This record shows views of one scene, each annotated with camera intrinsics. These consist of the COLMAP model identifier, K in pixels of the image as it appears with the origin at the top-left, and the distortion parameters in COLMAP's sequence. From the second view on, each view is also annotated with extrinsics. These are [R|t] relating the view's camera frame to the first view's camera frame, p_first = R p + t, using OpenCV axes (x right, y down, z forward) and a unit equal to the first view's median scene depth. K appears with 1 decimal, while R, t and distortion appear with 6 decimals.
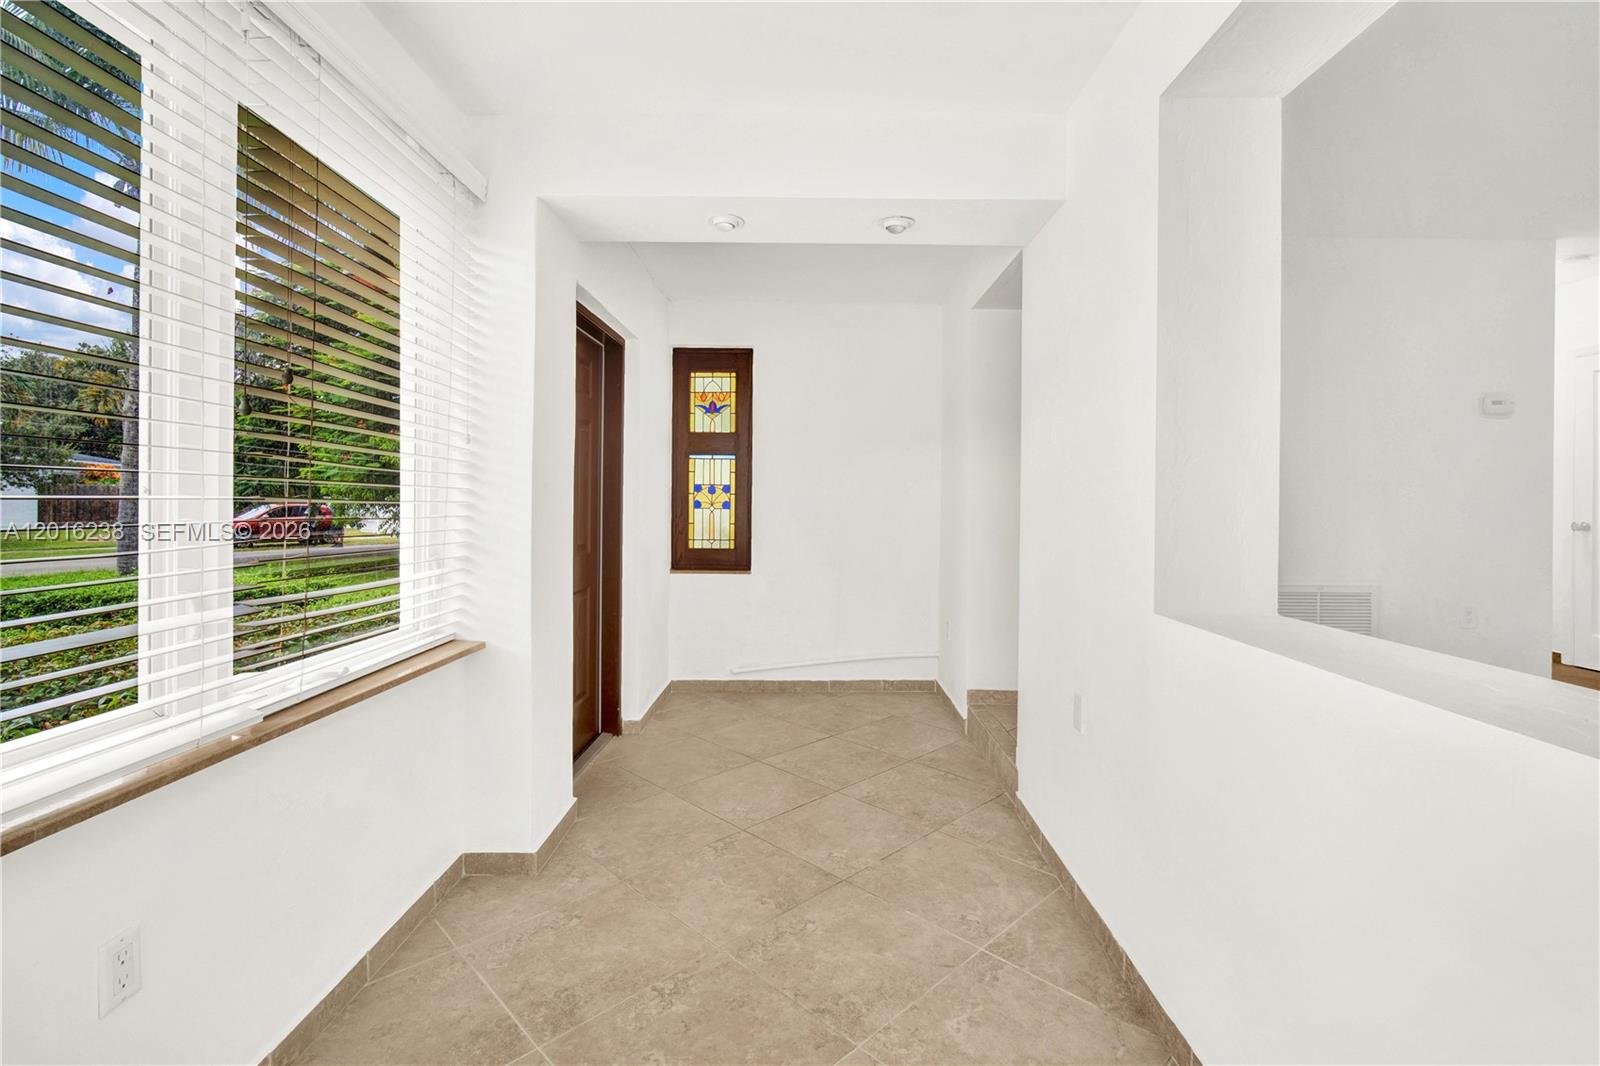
lens RADIAL K [[718.5, 0, 801.5], [0, 718.5, 522.0], [0, 0, 1]] dist [-0.011379, 0.000873]
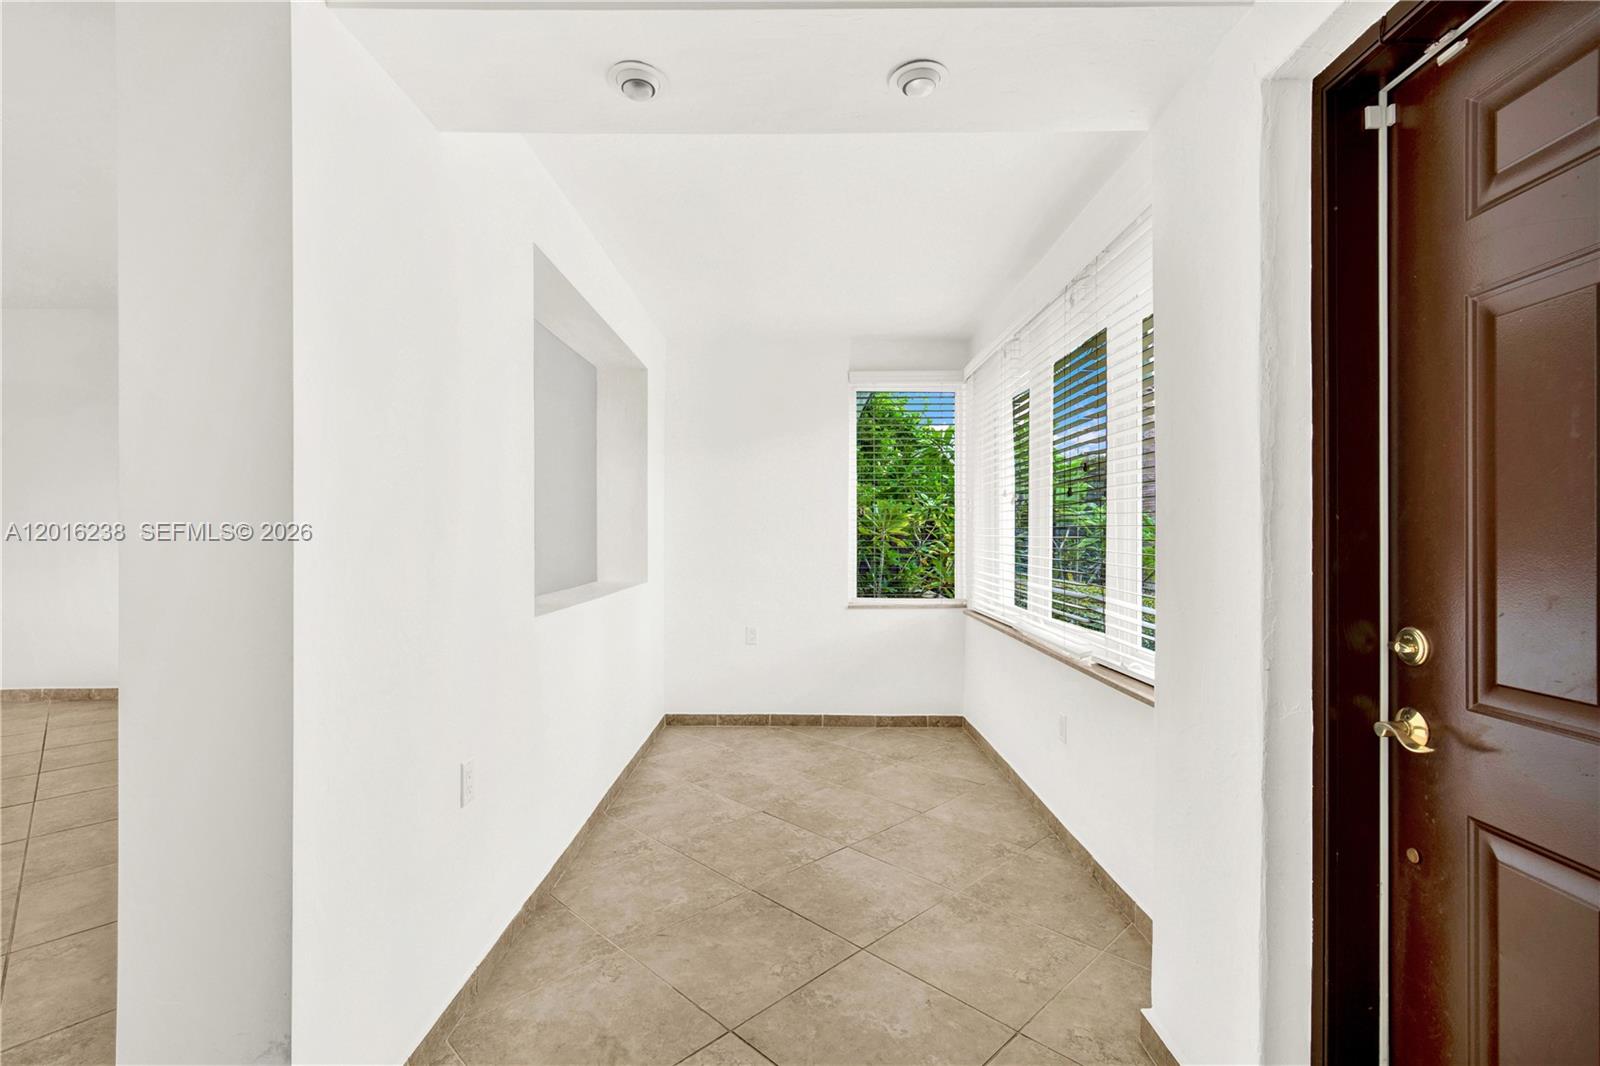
lens RADIAL K [[718.5, 0, 801.5], [0, 718.5, 522.0], [0, 0, 1]] dist [-0.011379, 0.000873]
pose [[-0.999900, -0.004303, -0.013459, -0.005252], [-0.004365, 0.999980, 0.004533, -0.057453], [0.013439, 0.004591, -0.999899, 2.020321]]
